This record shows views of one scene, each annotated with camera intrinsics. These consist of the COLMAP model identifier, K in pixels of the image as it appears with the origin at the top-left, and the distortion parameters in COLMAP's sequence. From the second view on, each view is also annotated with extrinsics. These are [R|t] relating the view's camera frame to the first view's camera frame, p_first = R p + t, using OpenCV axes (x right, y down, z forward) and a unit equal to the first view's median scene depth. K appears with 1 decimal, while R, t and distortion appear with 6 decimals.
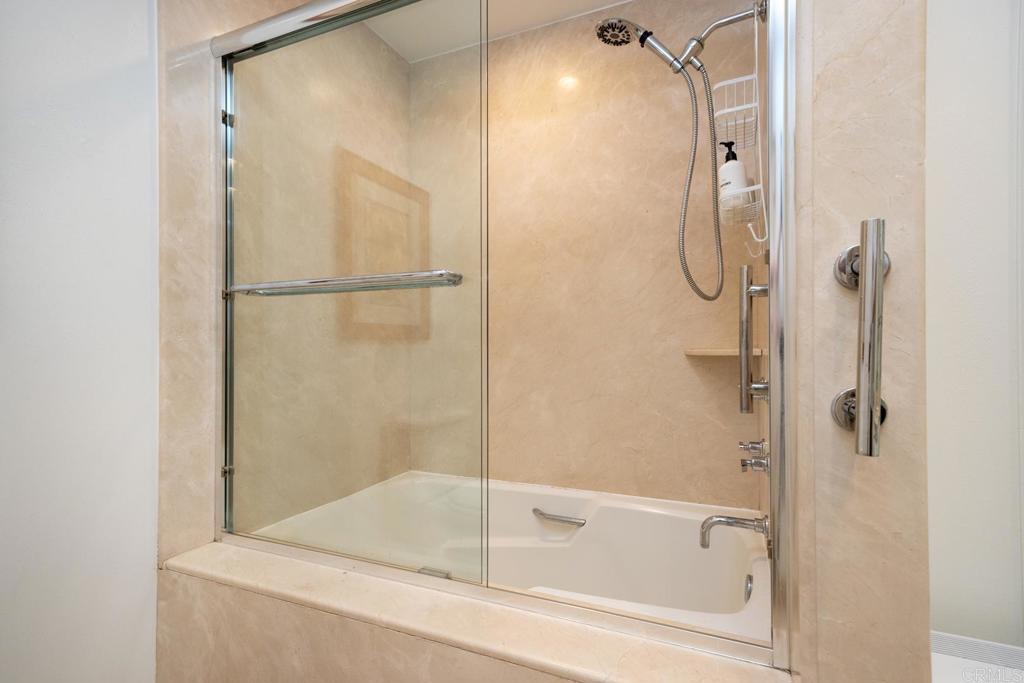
lens RADIAL K [[494.1, 0, 520.5], [0, 494.1, 338.8], [0, 0, 1]] dist [-0.014520, -0.000113]
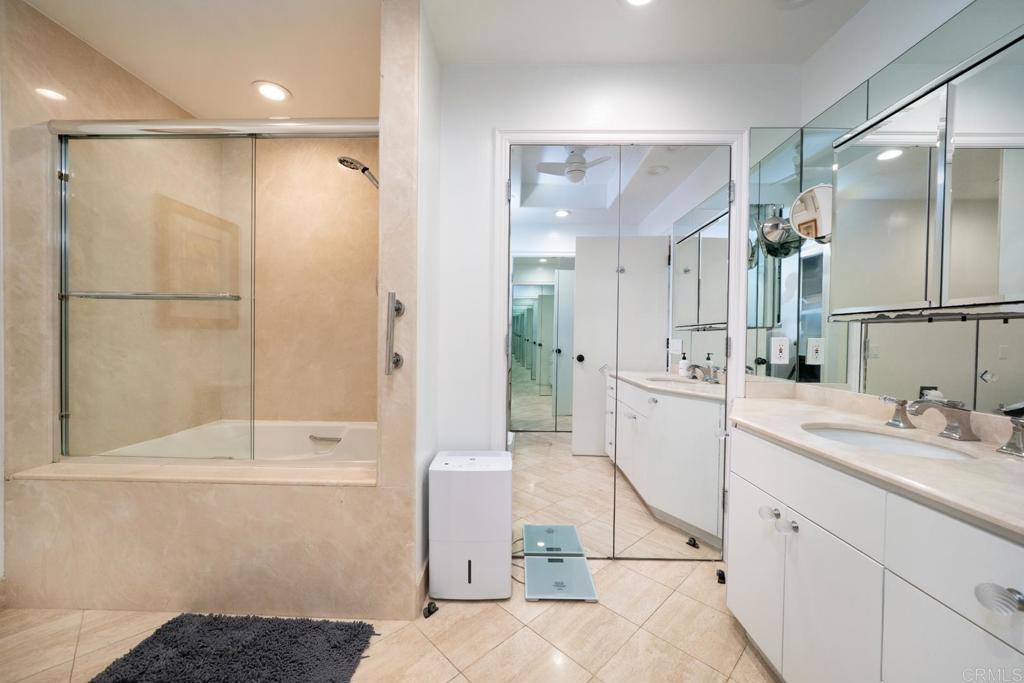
lens RADIAL K [[380.1, 0, 509.8], [0, 380.1, 340.3], [0, 0, 1]] dist [-0.023496, 0.003178]
pose [[0.921807, 0.010269, 0.387514, 0.212679], [-0.020869, 0.999514, 0.023156, -0.012734], [-0.387088, -0.029433, 0.921573, -0.547843]]
